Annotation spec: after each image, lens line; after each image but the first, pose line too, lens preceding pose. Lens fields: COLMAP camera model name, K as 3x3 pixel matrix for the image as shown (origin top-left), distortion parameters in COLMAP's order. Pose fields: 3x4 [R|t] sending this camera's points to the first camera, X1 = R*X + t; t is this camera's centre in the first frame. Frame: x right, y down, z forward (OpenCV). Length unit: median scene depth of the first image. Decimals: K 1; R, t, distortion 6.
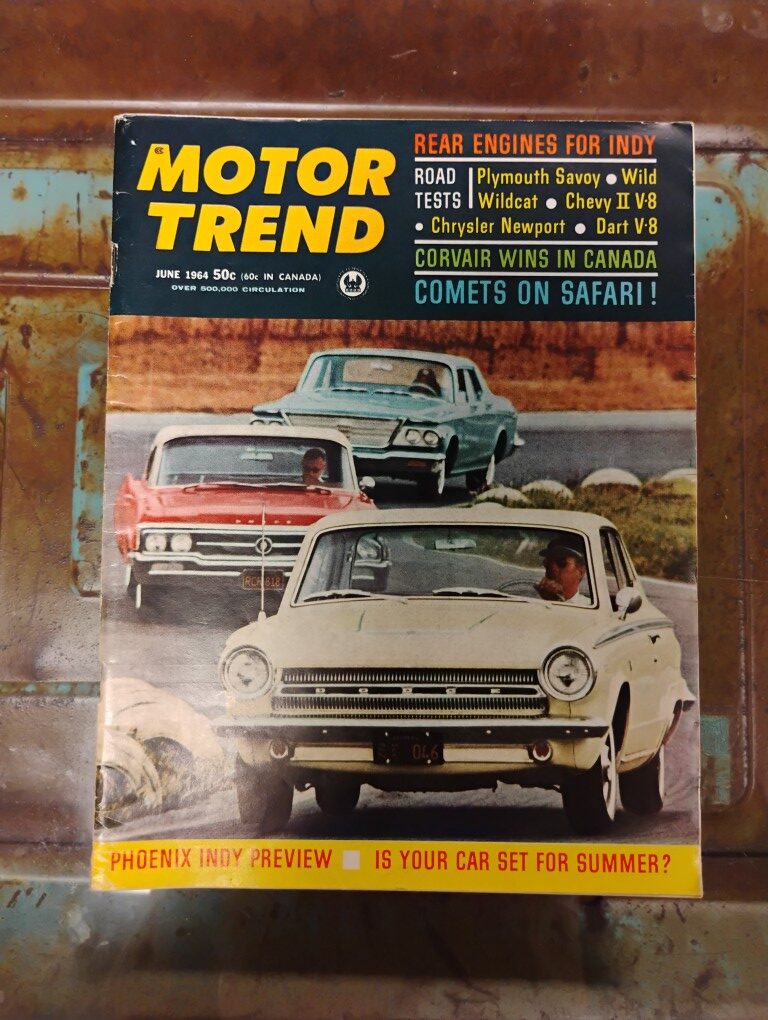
lens RADIAL K [[859.9, 0, 382.7], [0, 859.9, 512.2], [0, 0, 1]] dist [0.047411, -0.087903]
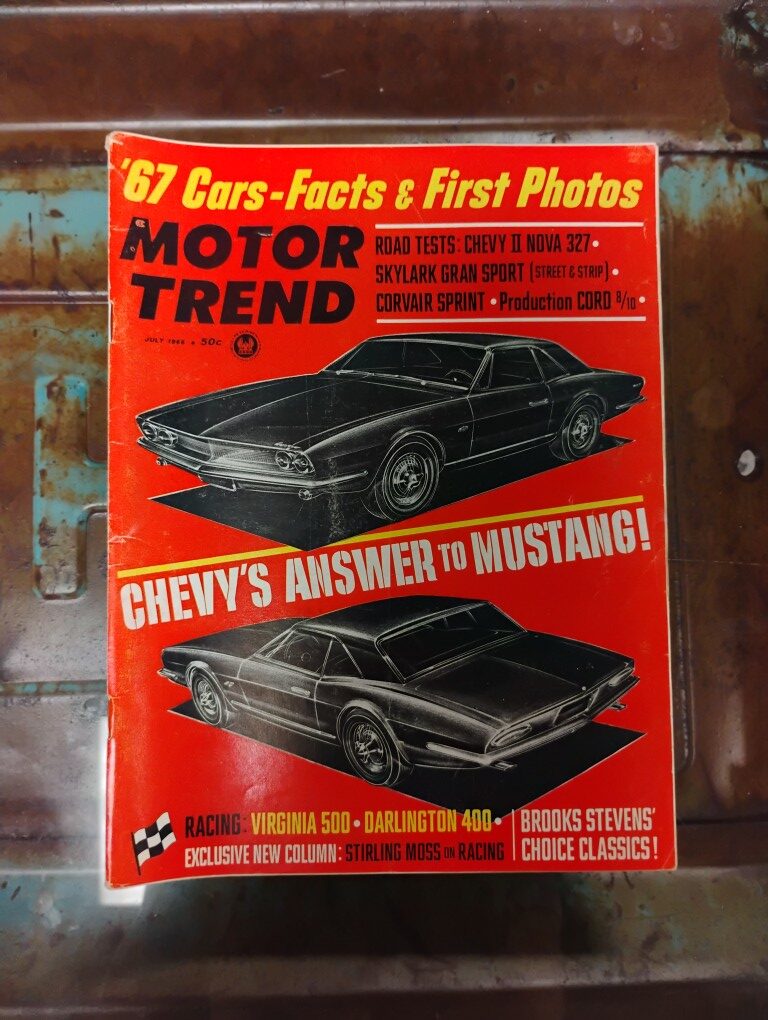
lens RADIAL K [[859.9, 0, 382.7], [0, 859.9, 512.2], [0, 0, 1]] dist [0.047411, -0.087903]
pose [[0.999208, -0.035062, 0.018820, 0.041123], [0.035137, 0.999376, -0.003660, 0.010274], [-0.018680, 0.004318, 0.999816, -0.047714]]
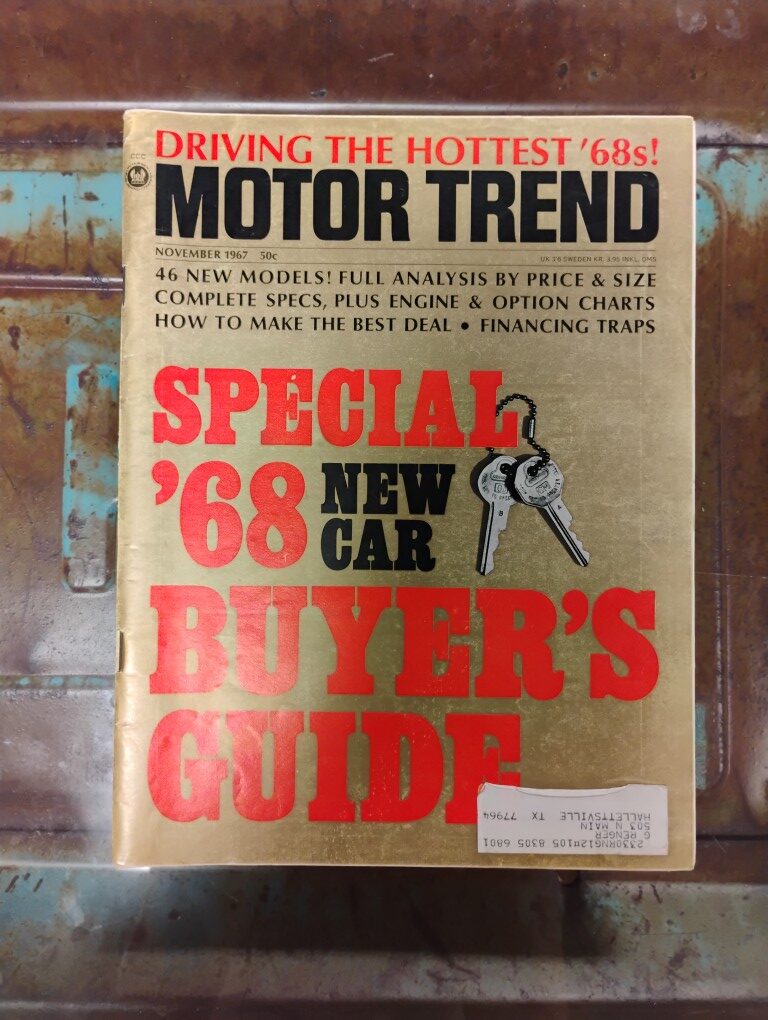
lens RADIAL K [[859.9, 0, 382.7], [0, 859.9, 512.2], [0, 0, 1]] dist [0.047411, -0.087903]
pose [[0.999967, -0.007045, -0.003939, 0.023803], [0.007136, 0.999694, 0.023672, -0.018758], [0.003771, -0.023699, 0.999712, -0.022396]]
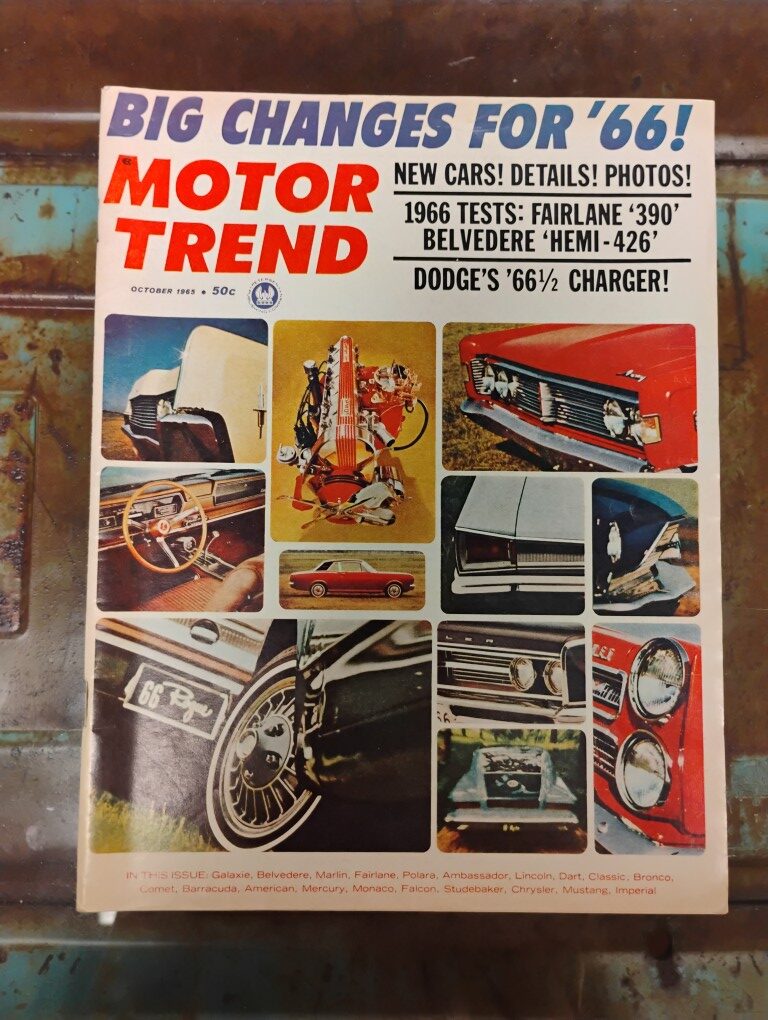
lens RADIAL K [[859.9, 0, 382.7], [0, 859.9, 512.2], [0, 0, 1]] dist [0.047411, -0.087903]
pose [[0.999841, -0.011310, 0.013813, -0.070648], [0.011589, 0.999727, -0.020291, -0.015763], [-0.013579, 0.020447, 0.999699, 0.055950]]
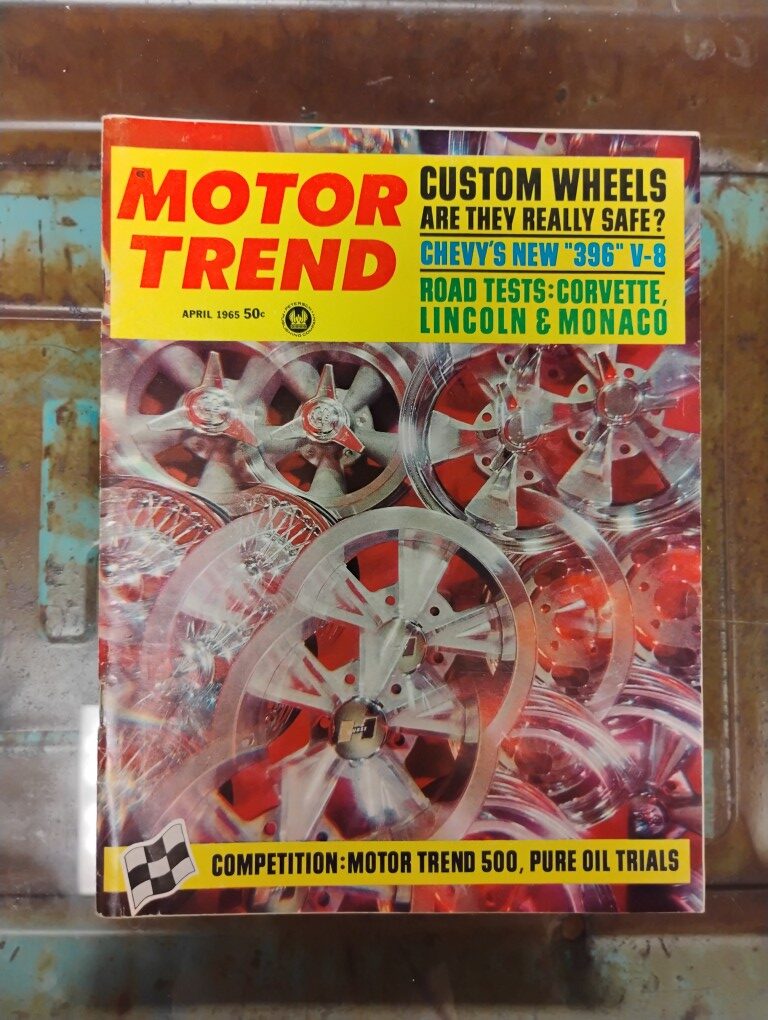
lens RADIAL K [[858.4, 0, 381.8], [0, 858.4, 512.5], [0, 0, 1]] dist [0.057337, -0.107647]
pose [[0.999385, -0.011852, 0.033006, -0.008625], [0.011373, 0.999828, 0.014655, -0.055538], [-0.033174, -0.014270, 0.999348, 0.025376]]
